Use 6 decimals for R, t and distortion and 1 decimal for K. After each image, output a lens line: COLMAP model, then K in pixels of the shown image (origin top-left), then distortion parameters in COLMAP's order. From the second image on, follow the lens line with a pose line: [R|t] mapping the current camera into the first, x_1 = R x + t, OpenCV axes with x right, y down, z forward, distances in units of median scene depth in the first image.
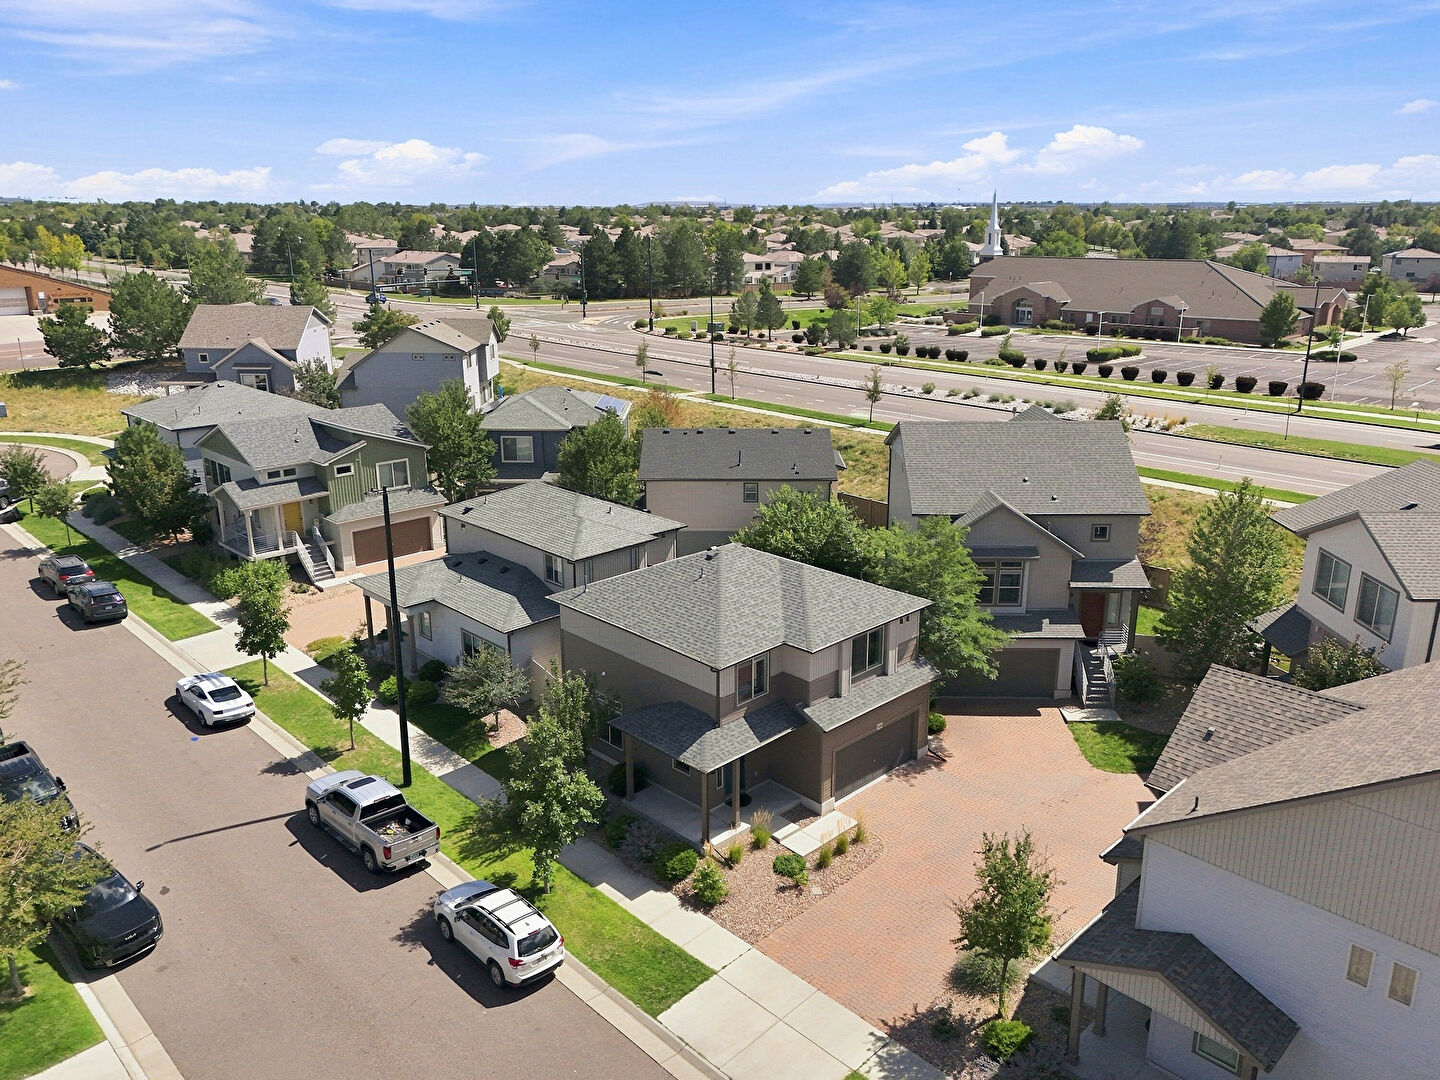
lens RADIAL K [[1050.8, 0, 720.0], [0, 1050.8, 540.0], [0, 0, 1]] dist [0.040114, -0.024673]
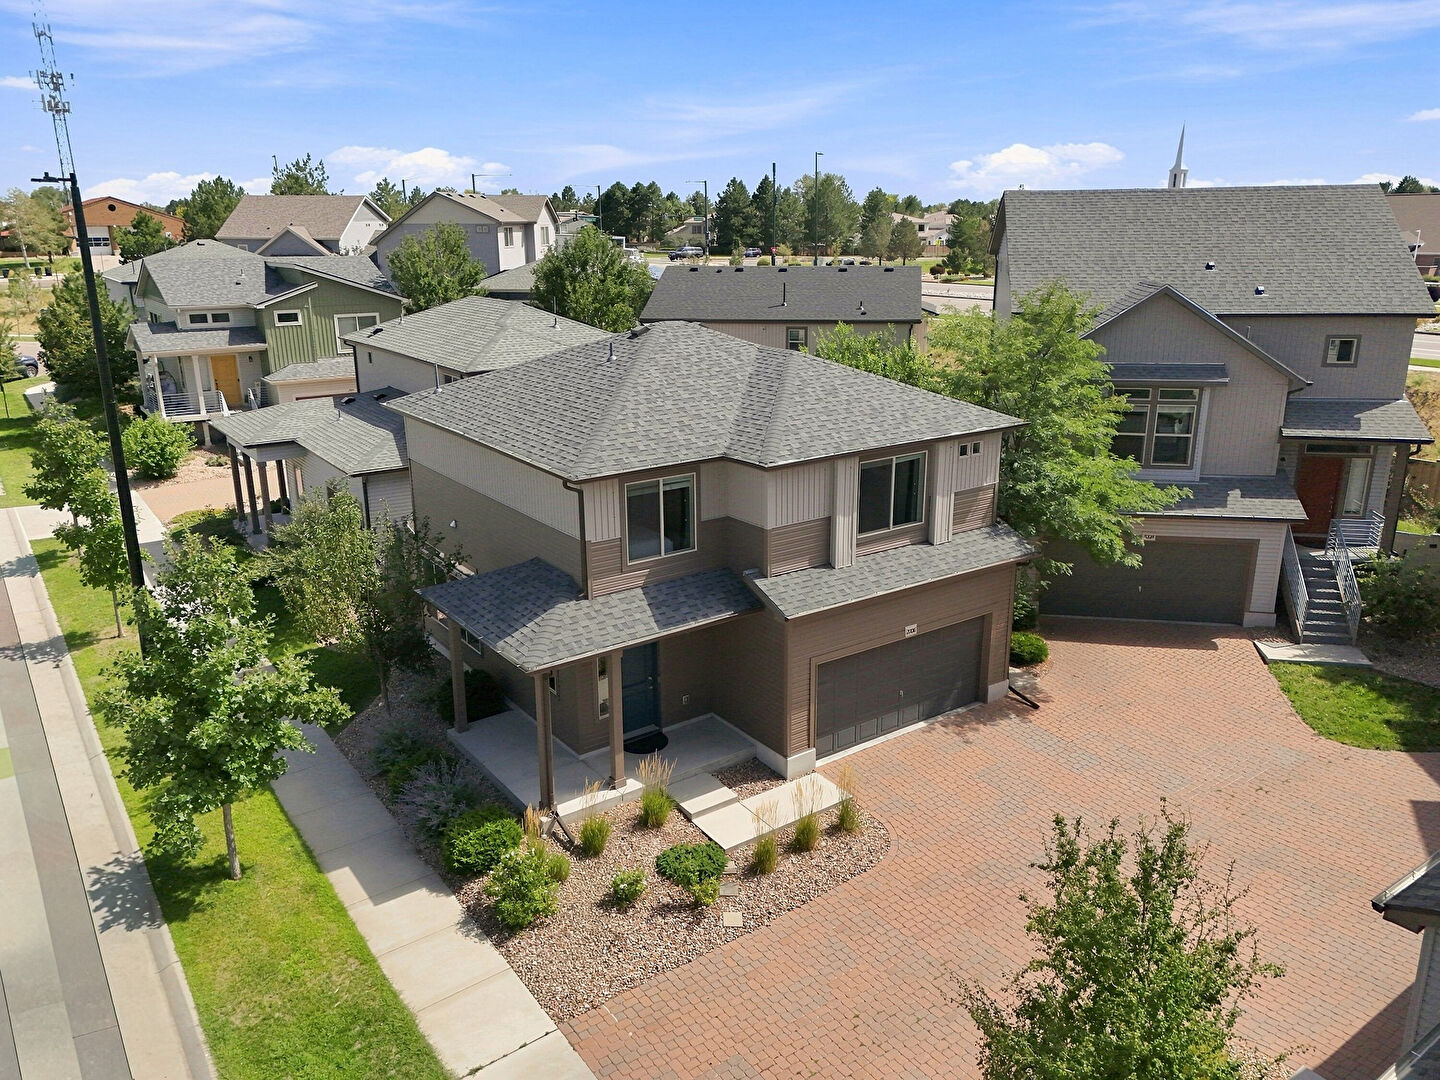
lens RADIAL K [[1050.8, 0, 720.0], [0, 1050.8, 540.0], [0, 0, 1]] dist [0.040114, -0.024673]
pose [[0.988587, 0.041645, -0.144781, 0.127439], [-0.041243, 0.999132, 0.005780, 0.127193], [0.144896, 0.000257, 0.989447, 0.426676]]
